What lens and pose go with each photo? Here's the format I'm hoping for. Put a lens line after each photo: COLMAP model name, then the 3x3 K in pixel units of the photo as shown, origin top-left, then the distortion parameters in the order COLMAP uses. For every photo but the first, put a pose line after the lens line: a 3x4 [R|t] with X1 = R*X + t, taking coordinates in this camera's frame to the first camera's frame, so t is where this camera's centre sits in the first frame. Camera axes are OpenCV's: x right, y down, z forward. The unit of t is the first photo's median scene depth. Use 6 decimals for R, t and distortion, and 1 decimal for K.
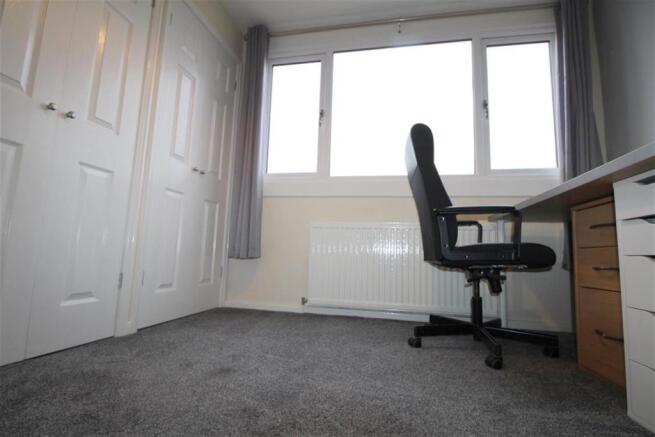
lens RADIAL K [[314.5, 0, 332.9], [0, 314.5, 218.0], [0, 0, 1]] dist [-0.003258, -0.001553]
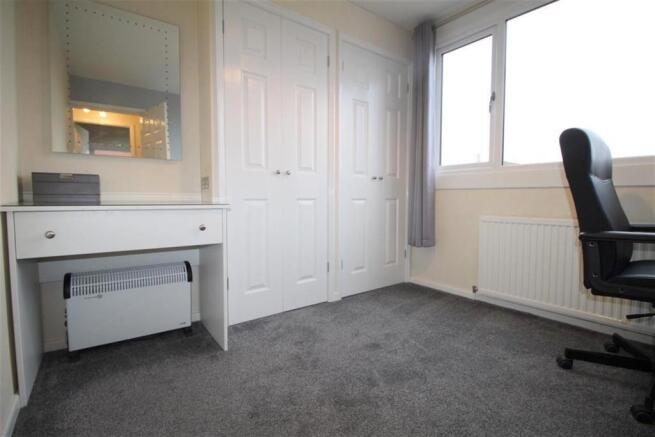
lens RADIAL K [[314.5, 0, 332.9], [0, 314.5, 218.0], [0, 0, 1]] dist [-0.003258, -0.001553]
pose [[0.759187, 0.007170, -0.650833, 0.242435], [0.101208, 0.986476, 0.128926, -0.165986], [0.642956, -0.163749, 0.748194, -0.069656]]
